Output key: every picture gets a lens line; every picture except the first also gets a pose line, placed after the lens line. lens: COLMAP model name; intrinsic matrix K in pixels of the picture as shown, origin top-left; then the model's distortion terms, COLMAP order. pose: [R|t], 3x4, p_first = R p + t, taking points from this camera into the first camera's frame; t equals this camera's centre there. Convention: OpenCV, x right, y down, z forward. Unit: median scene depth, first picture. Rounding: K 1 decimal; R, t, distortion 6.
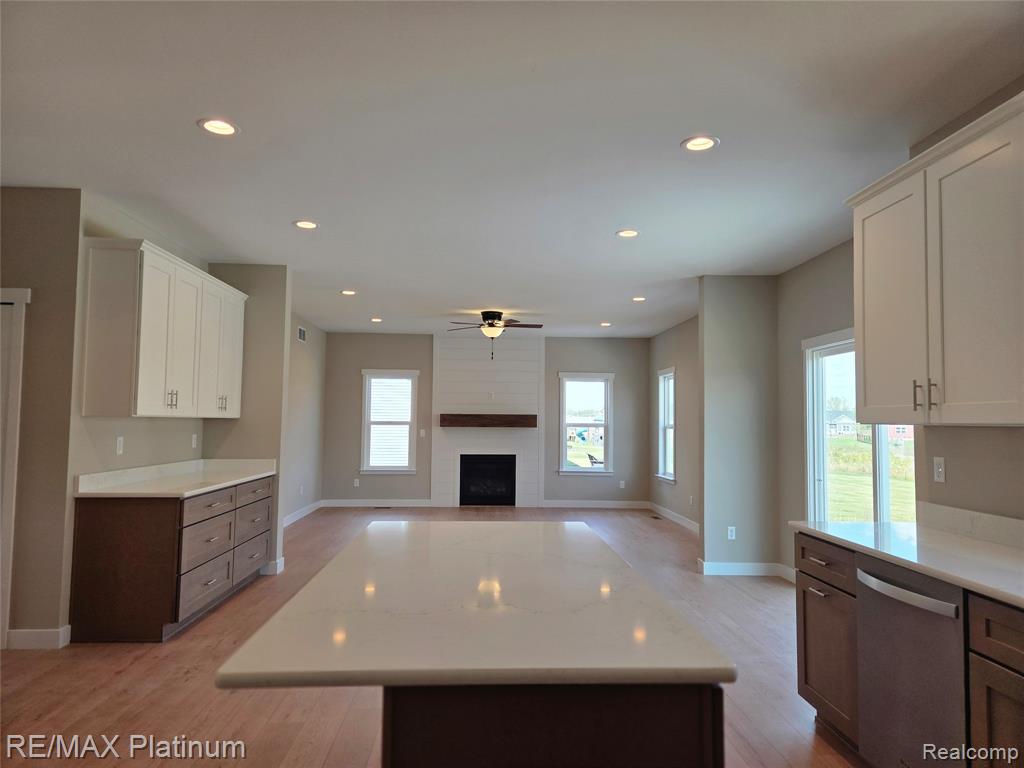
lens RADIAL K [[691.3, 0, 512.0], [0, 691.3, 384.0], [0, 0, 1]] dist [0.050433, -0.000084]
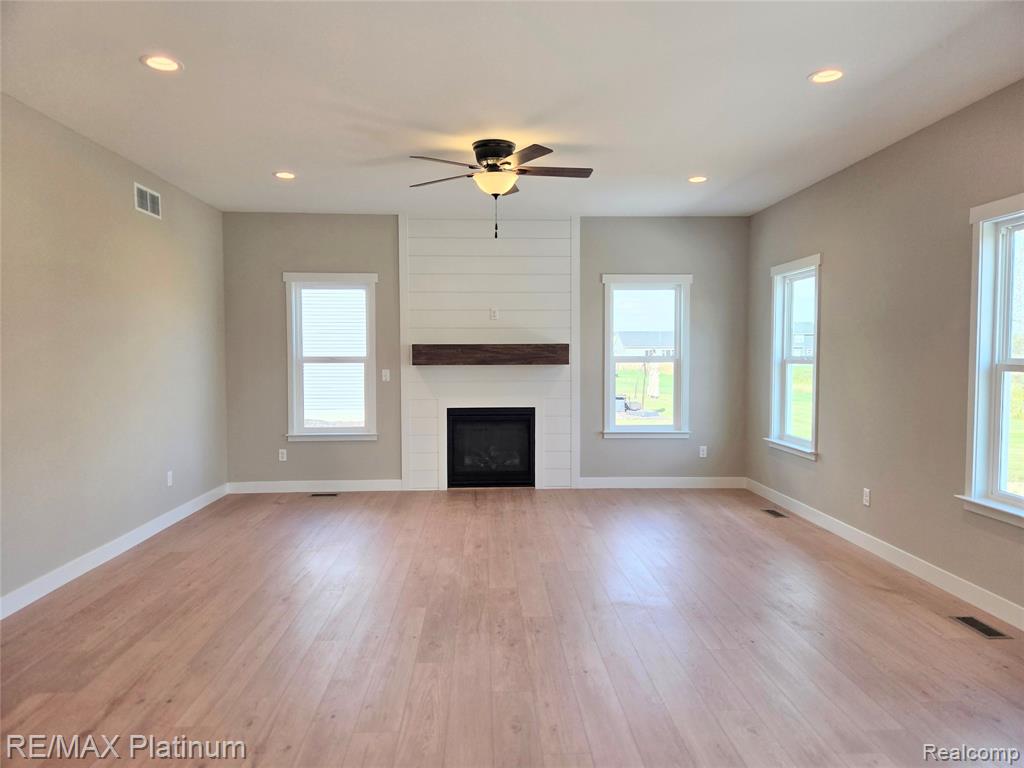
lens RADIAL K [[691.3, 0, 512.0], [0, 691.3, 384.0], [0, 0, 1]] dist [0.050433, -0.000084]
pose [[0.999909, -0.012816, -0.004299, -0.012618], [0.013183, 0.994872, 0.100283, 0.017628], [0.002992, -0.100330, 0.994950, 0.377865]]
